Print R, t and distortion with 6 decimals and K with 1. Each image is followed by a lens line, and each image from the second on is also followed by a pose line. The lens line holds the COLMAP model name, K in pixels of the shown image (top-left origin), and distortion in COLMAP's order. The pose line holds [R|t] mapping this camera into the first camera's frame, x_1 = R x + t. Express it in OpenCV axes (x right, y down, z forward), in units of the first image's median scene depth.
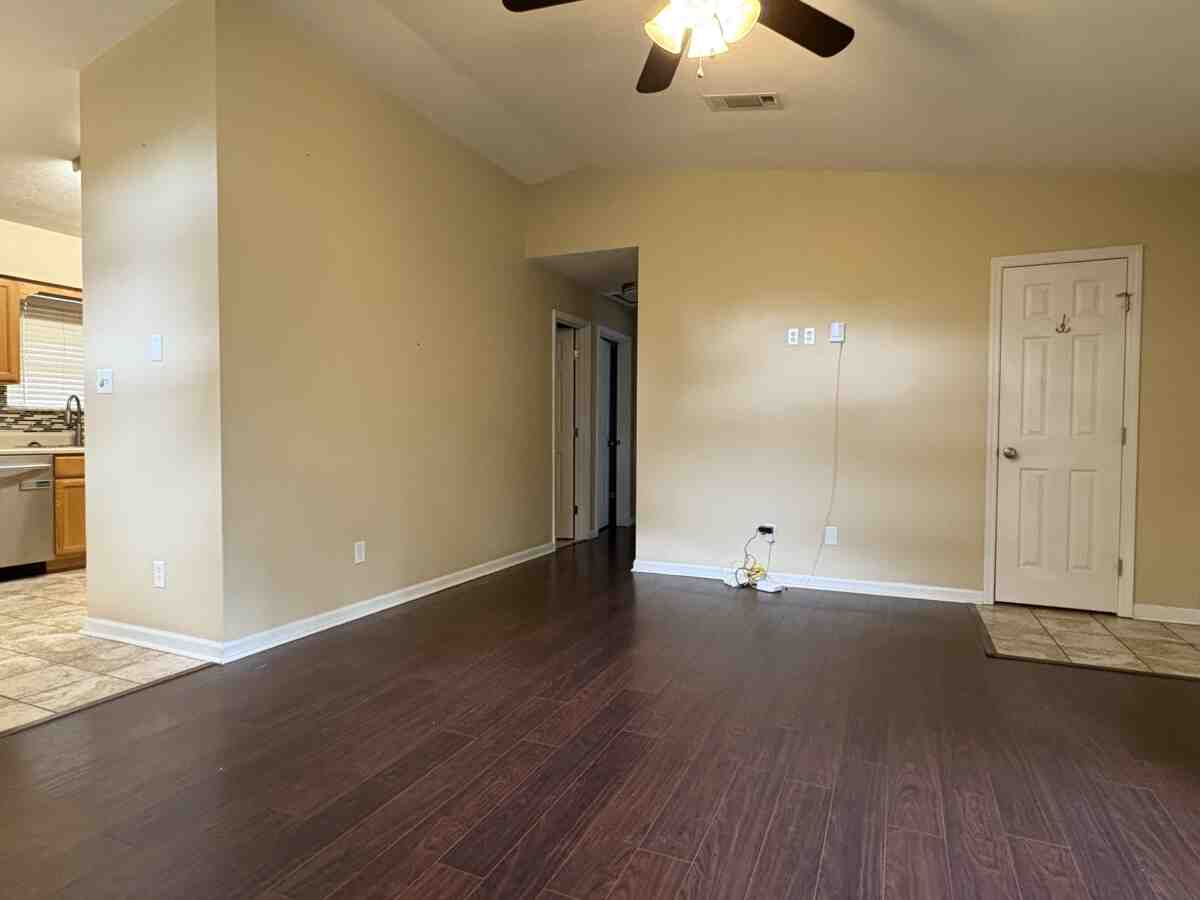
lens RADIAL K [[663.7, 0, 600.0], [0, 663.7, 450.0], [0, 0, 1]] dist [-0.003856, -0.000501]
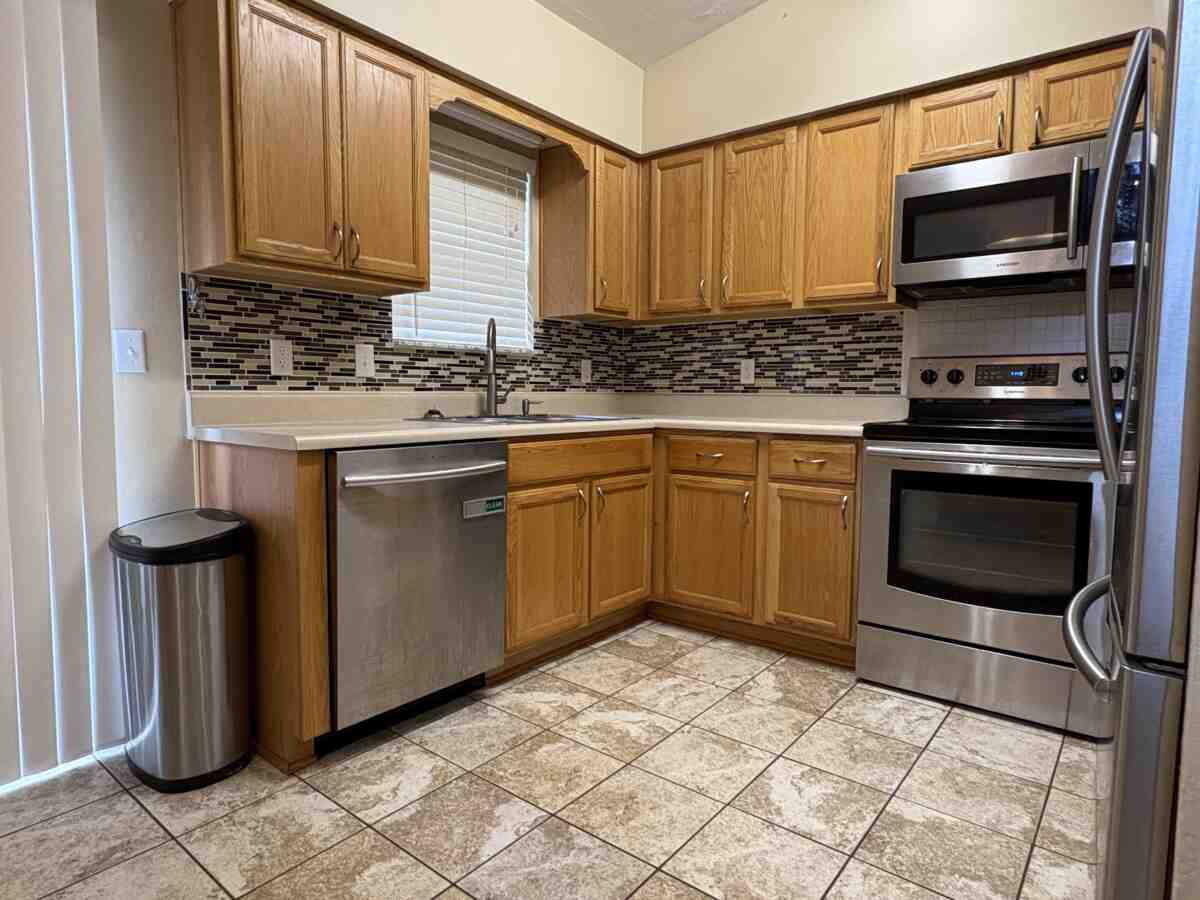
lens RADIAL K [[696.9, 0, 600.0], [0, 696.9, 450.0], [0, 0, 1]] dist [-0.002013, -0.000195]
pose [[0.965776, 0.025013, -0.258170, -0.582968], [-0.010165, 0.998225, 0.058686, -0.014021], [0.259180, -0.054054, 0.964315, 0.502478]]
